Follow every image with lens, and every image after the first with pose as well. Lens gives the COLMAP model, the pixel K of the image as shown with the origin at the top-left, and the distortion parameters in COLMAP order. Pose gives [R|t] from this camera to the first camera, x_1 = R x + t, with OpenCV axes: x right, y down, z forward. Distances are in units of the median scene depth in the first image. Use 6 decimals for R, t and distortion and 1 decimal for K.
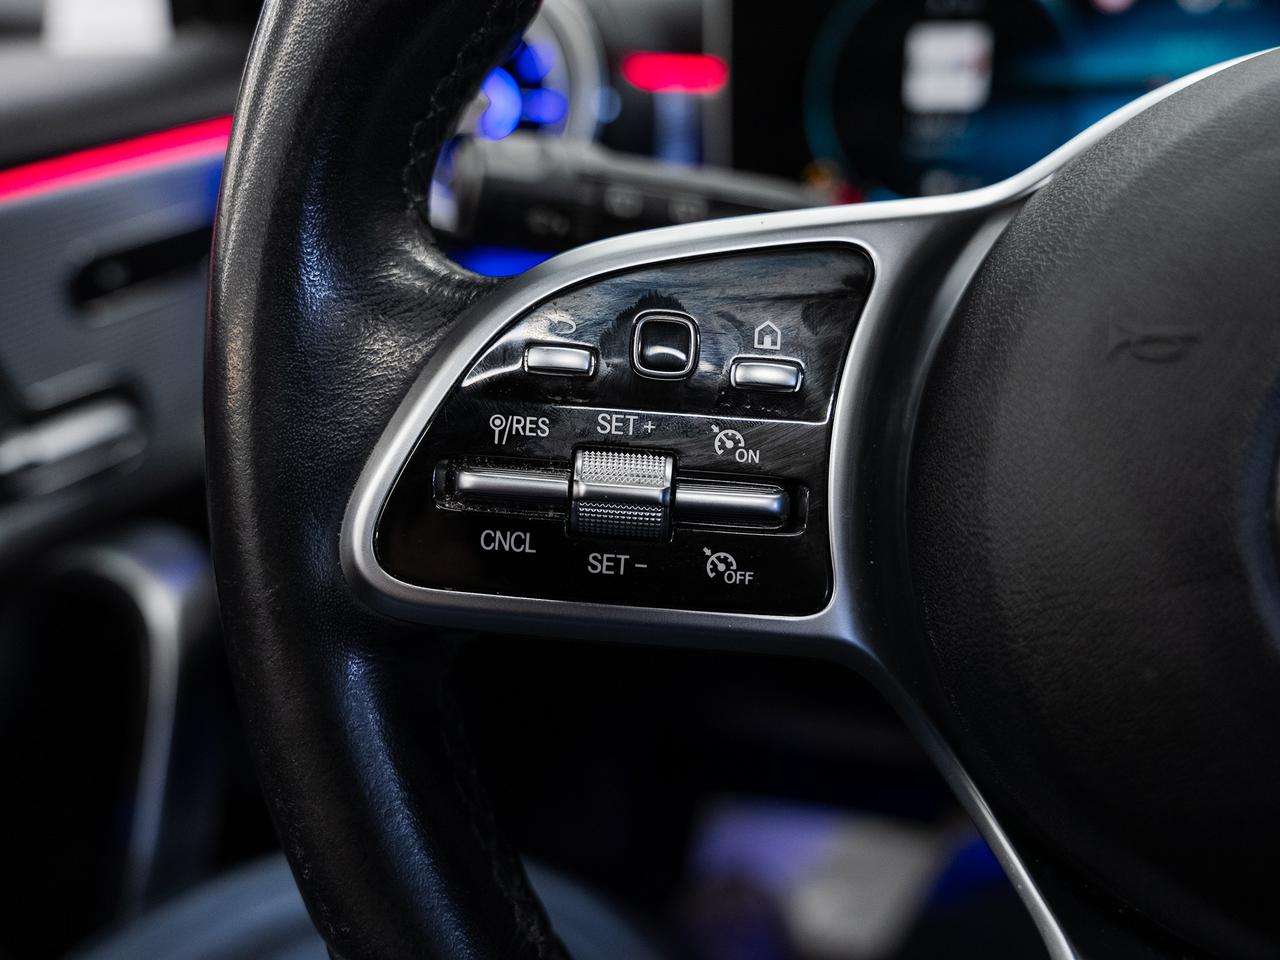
lens RADIAL K [[1161.8, 0, 640.0], [0, 1161.8, 480.0], [0, 0, 1]] dist [0.107997, 0.001055]
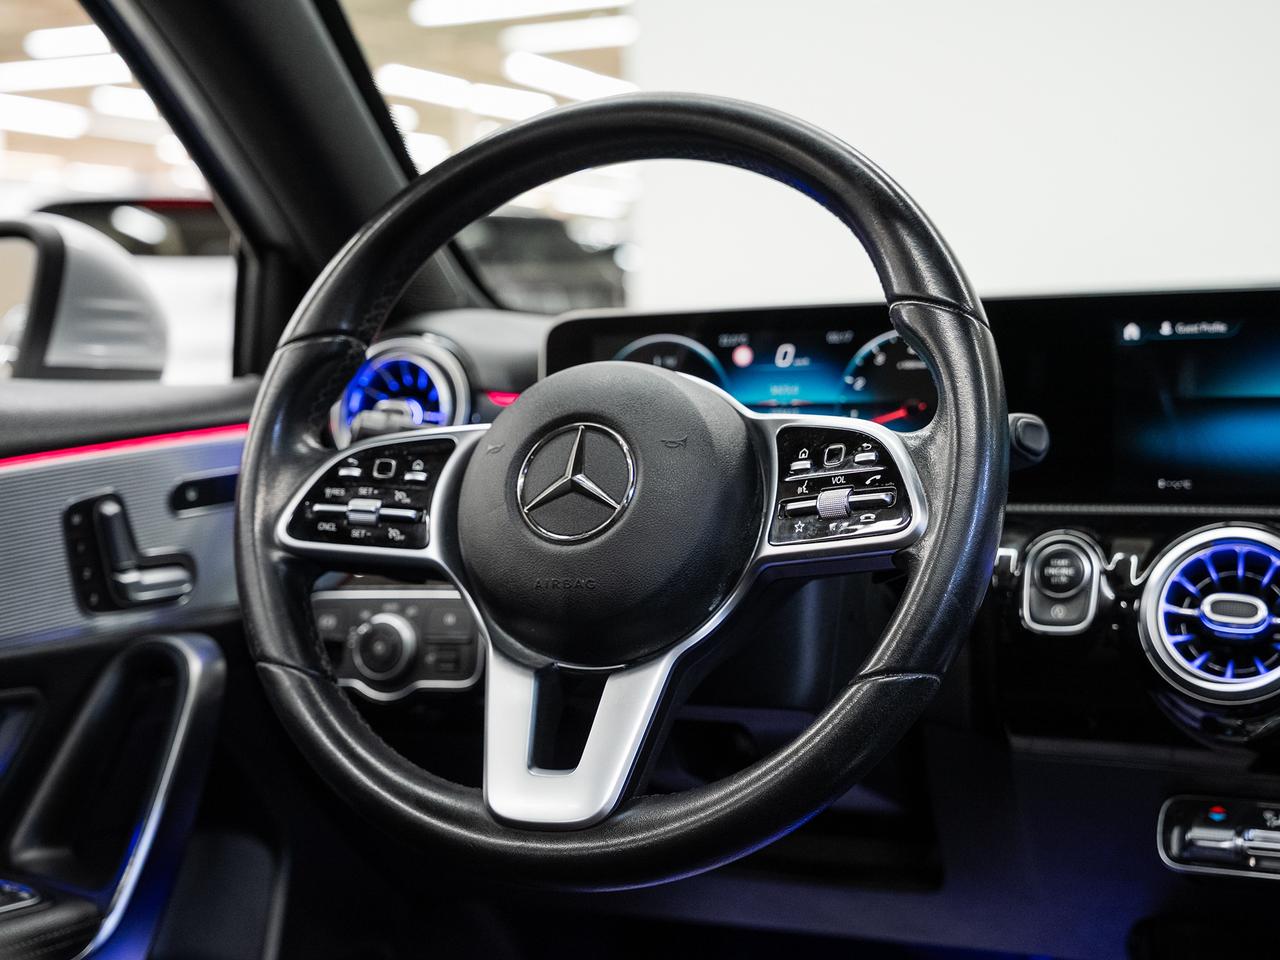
lens RADIAL K [[1920.8, 0, 640.0], [0, 1920.8, 480.0], [0, 0, 1]] dist [0.047912, 0.101849]
pose [[0.992105, -0.002369, -0.125391, 1.344900], [-0.034099, 0.957060, -0.287876, 1.369997], [0.120689, 0.289879, 0.949423, -3.769876]]
